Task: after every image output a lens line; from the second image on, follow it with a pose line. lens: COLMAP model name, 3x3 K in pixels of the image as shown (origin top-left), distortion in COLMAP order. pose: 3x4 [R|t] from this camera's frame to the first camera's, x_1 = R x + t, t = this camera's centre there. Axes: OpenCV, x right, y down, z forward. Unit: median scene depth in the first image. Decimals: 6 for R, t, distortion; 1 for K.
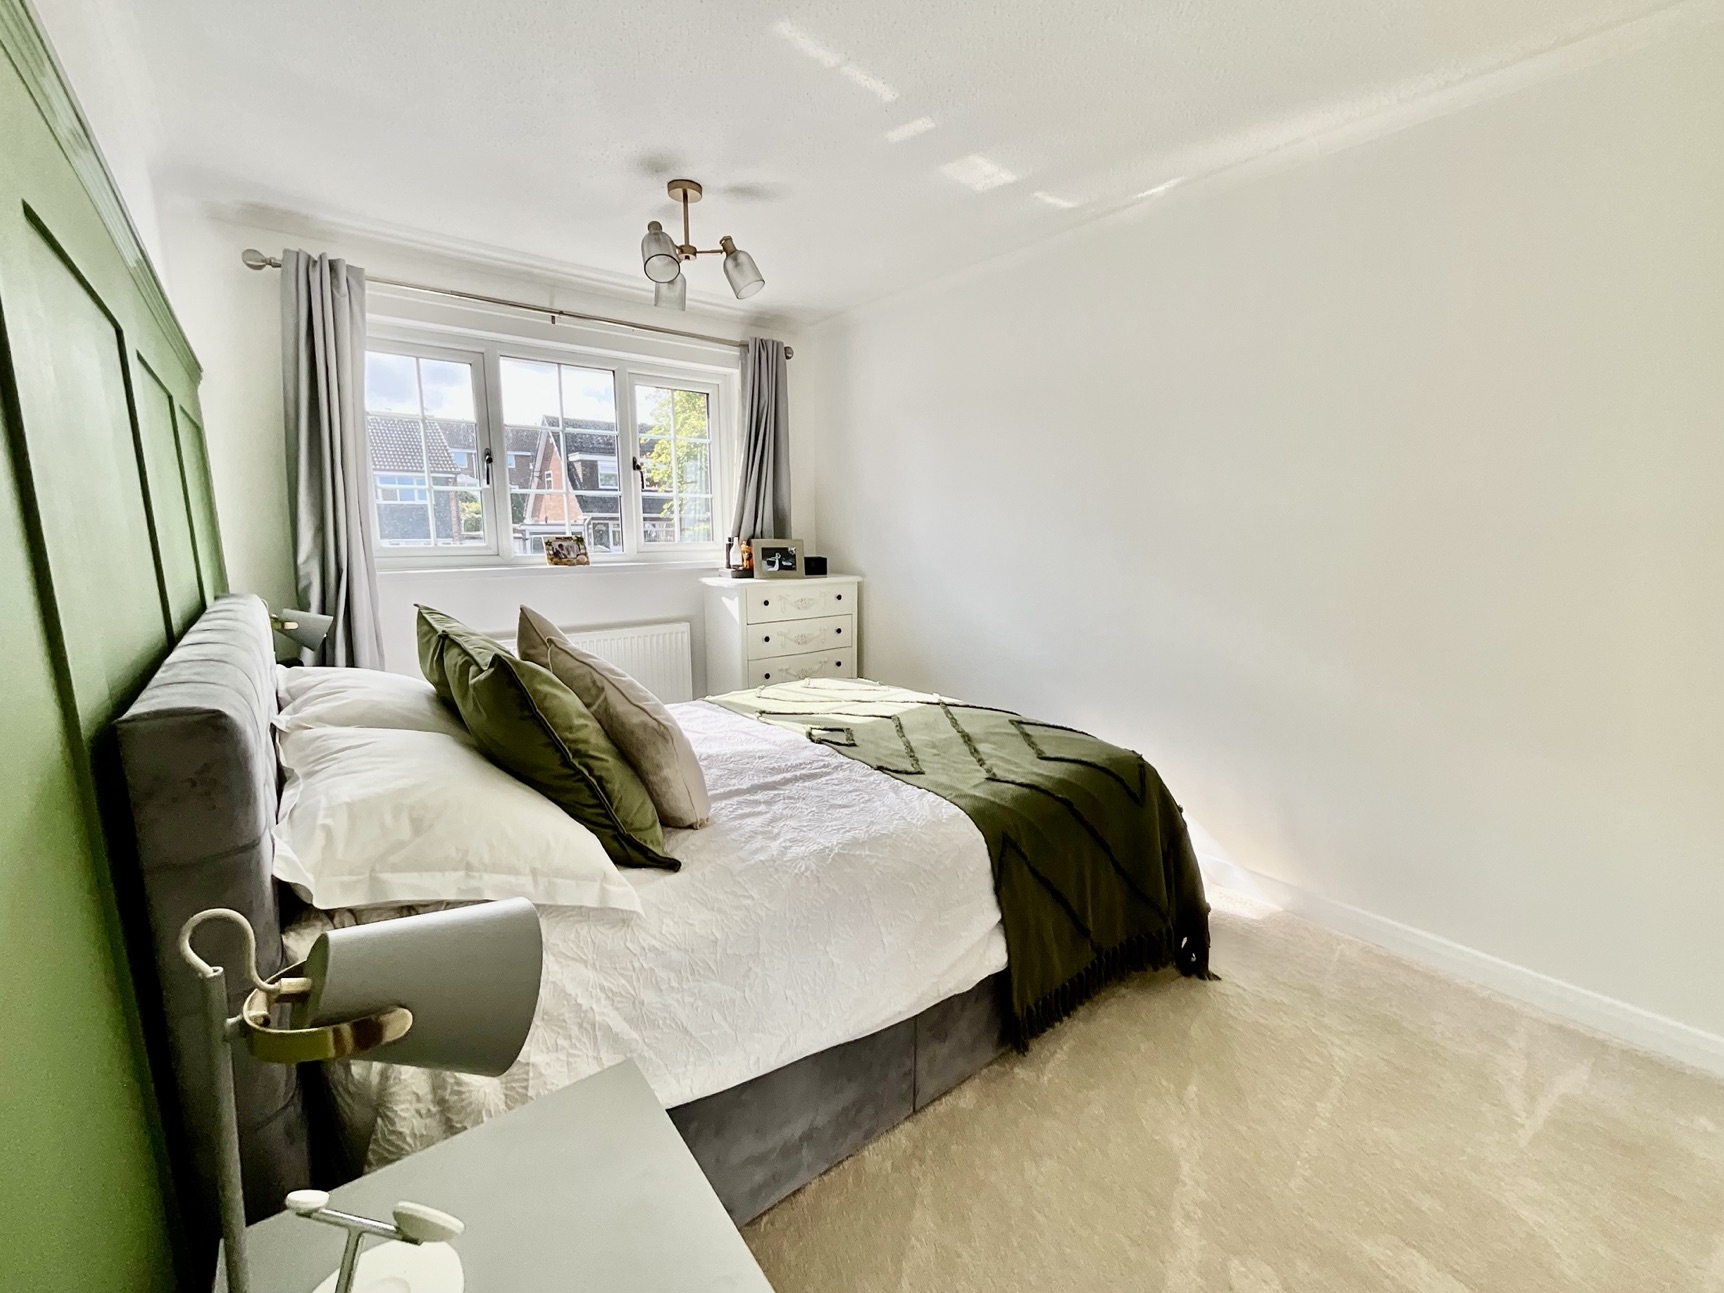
lens RADIAL K [[700.4, 0, 874.4], [0, 700.4, 642.5], [0, 0, 1]] dist [-0.001405, 0.000556]
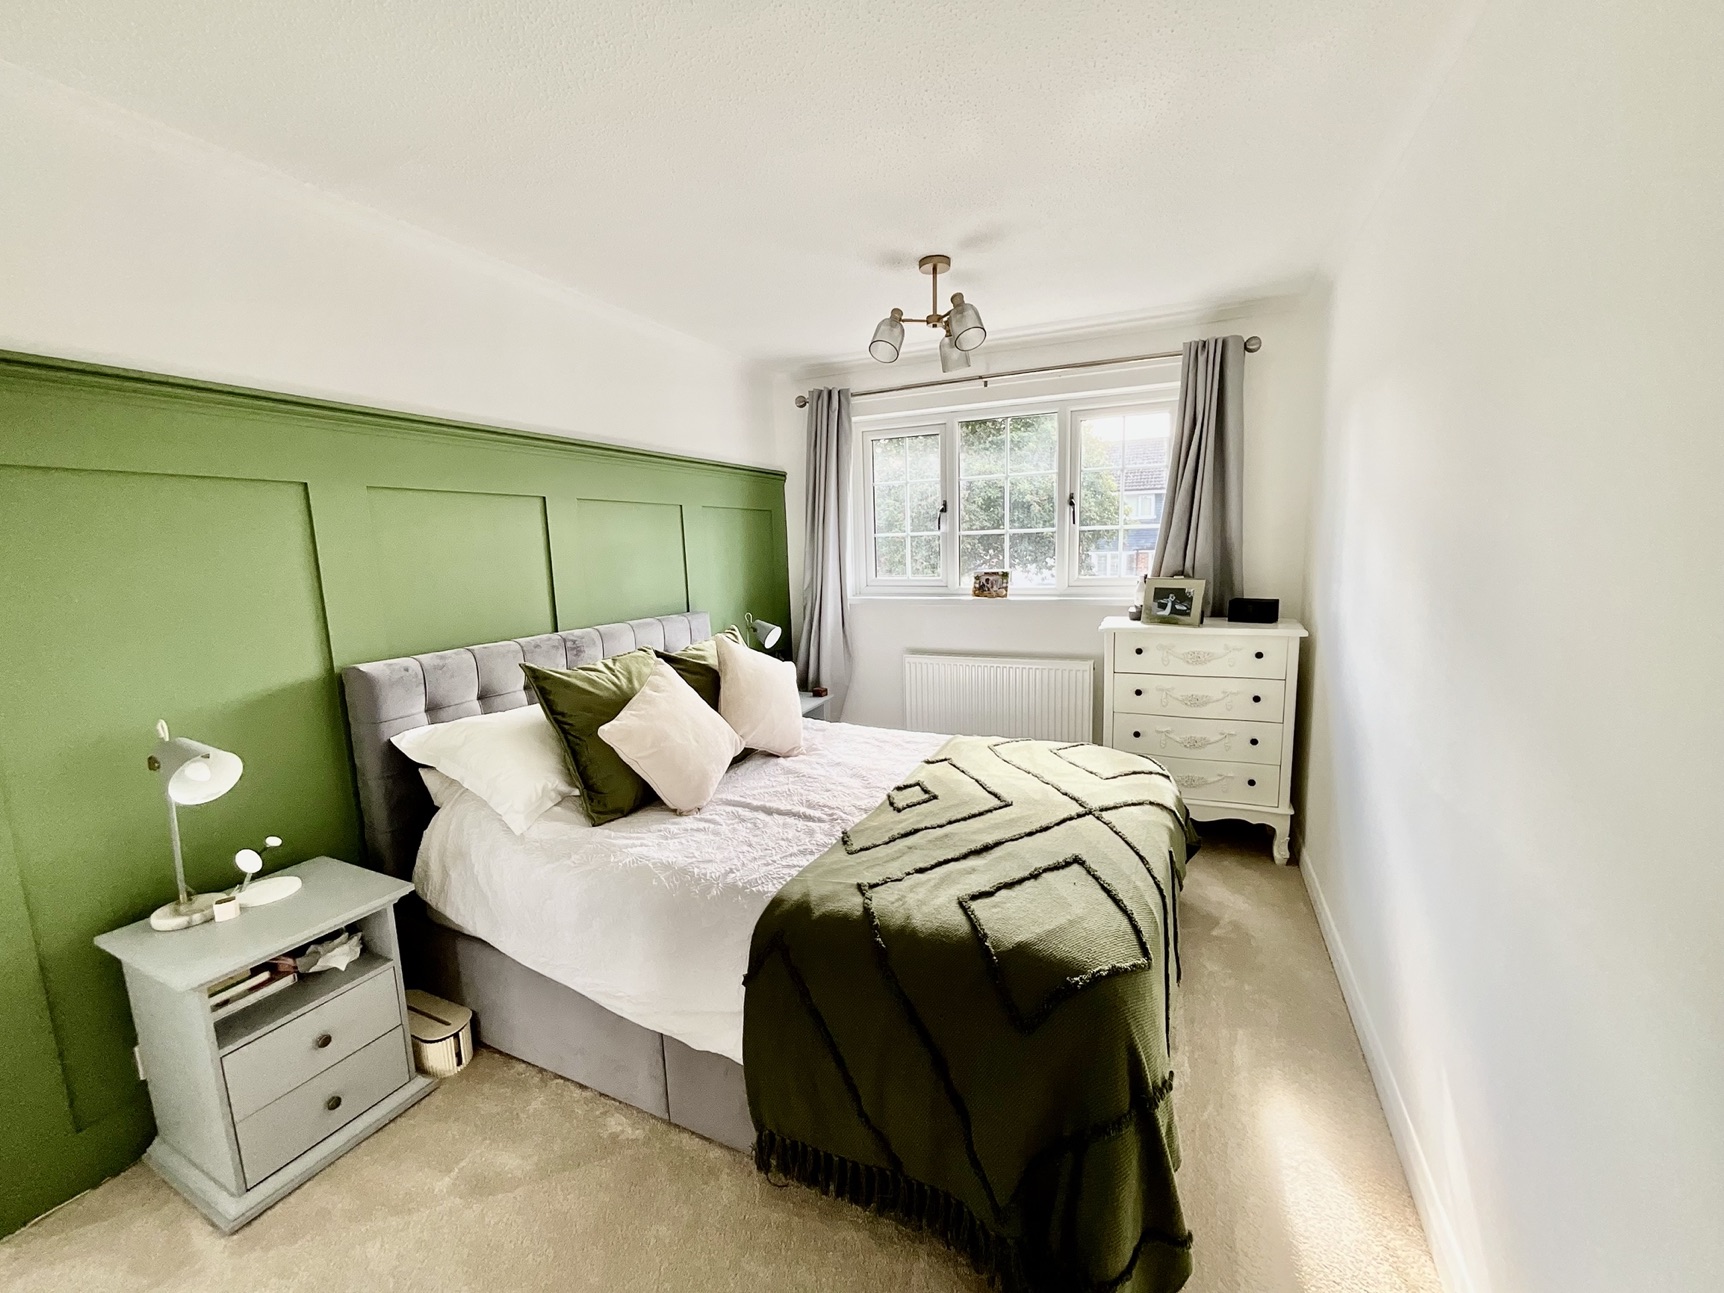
lens RADIAL K [[700.4, 0, 870.0], [0, 700.4, 646.6], [0, 0, 1]] dist [-0.001405, 0.000556]
pose [[0.461395, 0.114571, -0.879766, 0.445745], [-0.119734, 0.990596, 0.066209, -0.077700], [0.879078, 0.074789, 0.470774, 0.286248]]
